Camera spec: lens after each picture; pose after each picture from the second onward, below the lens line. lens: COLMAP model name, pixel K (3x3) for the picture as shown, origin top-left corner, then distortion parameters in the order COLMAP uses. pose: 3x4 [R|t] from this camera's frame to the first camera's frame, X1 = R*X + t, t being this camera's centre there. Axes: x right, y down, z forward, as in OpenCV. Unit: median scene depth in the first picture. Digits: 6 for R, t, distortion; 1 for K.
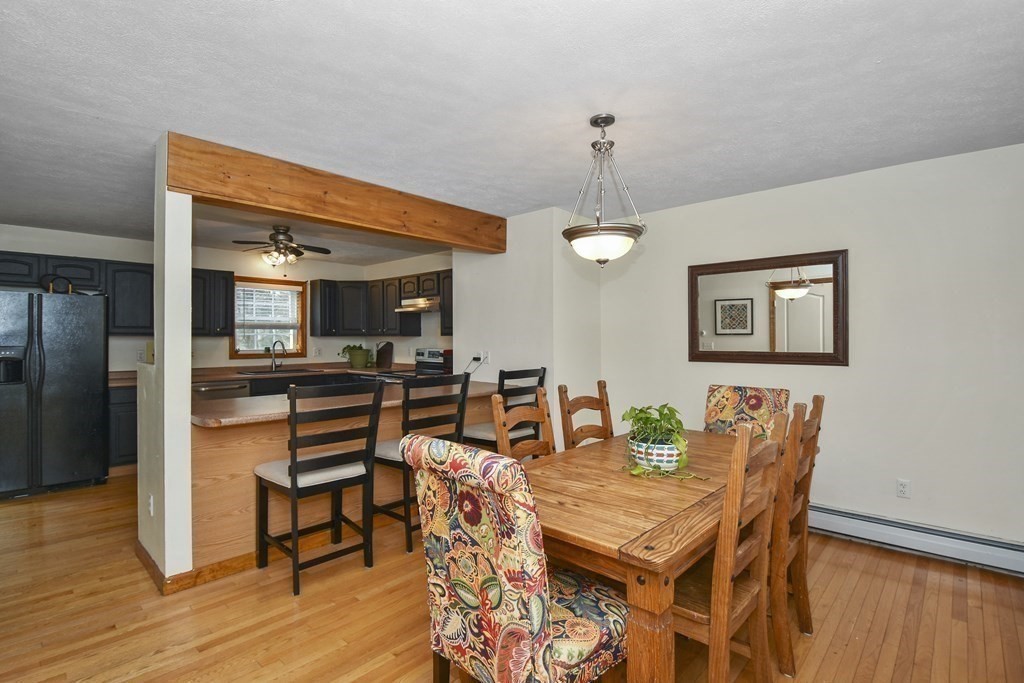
lens RADIAL K [[493.0, 0, 512.0], [0, 493.0, 341.5], [0, 0, 1]] dist [0.010122, -0.018313]
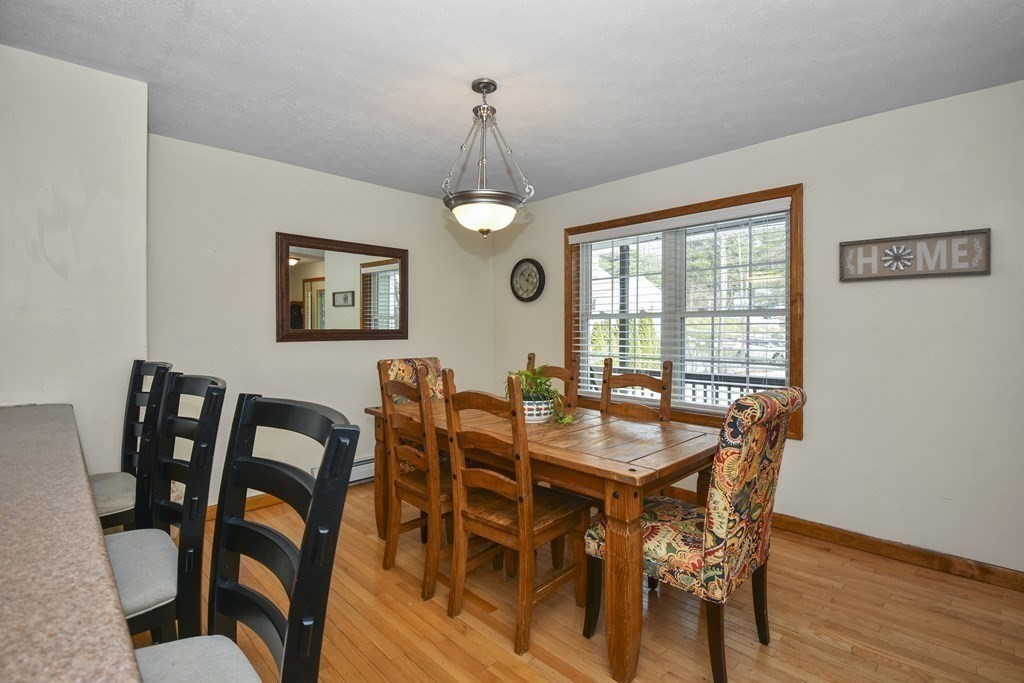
lens RADIAL K [[478.4, 0, 497.4], [0, 478.4, 330.2], [0, 0, 1]] dist [-0.032473, -0.000278]
pose [[0.056678, -0.004614, 0.998382, -0.323255], [0.005992, 0.999973, 0.004281, 0.012534], [-0.998375, 0.005740, 0.056704, 0.392524]]
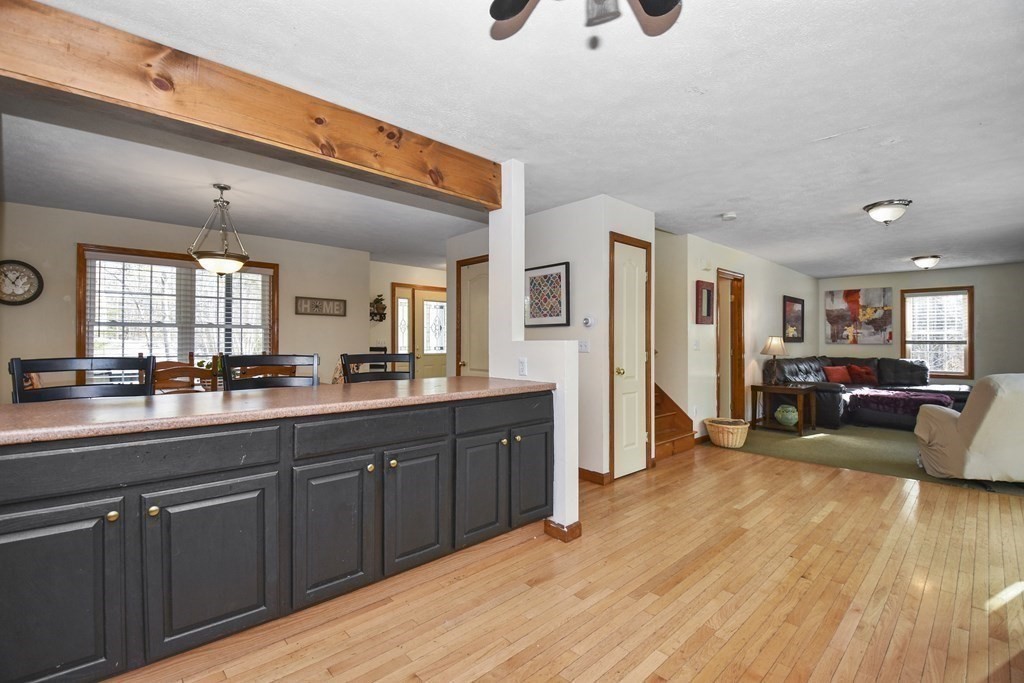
lens RADIAL K [[447.8, 0, 512.0], [0, 447.8, 341.5], [0, 0, 1]] dist [-0.016744, -0.008119]
pose [[-0.996886, -0.003108, 0.078800, -0.371599], [-0.003002, 0.999994, 0.001458, 0.023298], [-0.078804, 0.001217, -0.996889, 1.003002]]
